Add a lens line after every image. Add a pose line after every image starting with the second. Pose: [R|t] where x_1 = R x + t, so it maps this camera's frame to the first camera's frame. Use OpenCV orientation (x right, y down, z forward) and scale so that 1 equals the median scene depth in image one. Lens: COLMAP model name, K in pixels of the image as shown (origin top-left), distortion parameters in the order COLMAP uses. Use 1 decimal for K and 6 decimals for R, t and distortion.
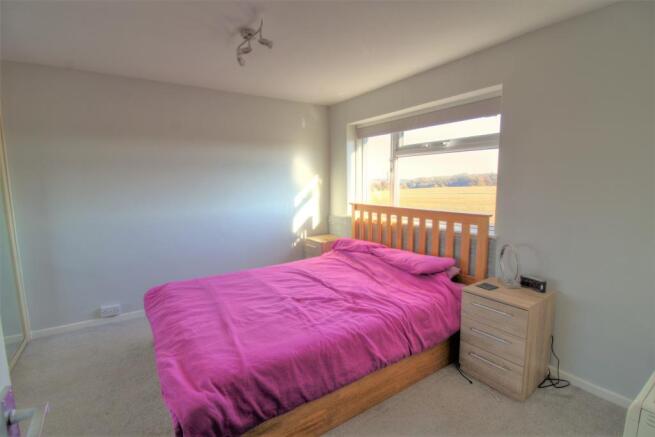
lens RADIAL K [[308.8, 0, 326.6], [0, 308.8, 219.5], [0, 0, 1]] dist [0.022943, -0.001473]
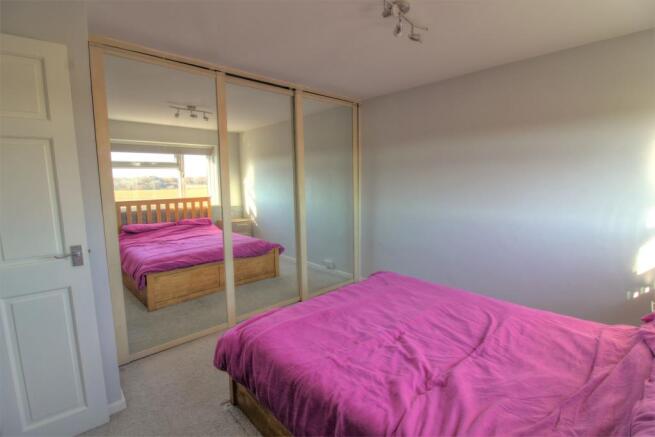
lens RADIAL K [[308.8, 0, 325.4], [0, 308.8, 219.3], [0, 0, 1]] dist [0.022943, -0.001473]
pose [[0.157366, 0.139523, -0.977634, 0.557049], [-0.109806, 0.986303, 0.123085, -0.097723], [0.981417, 0.087981, 0.170531, 0.628811]]
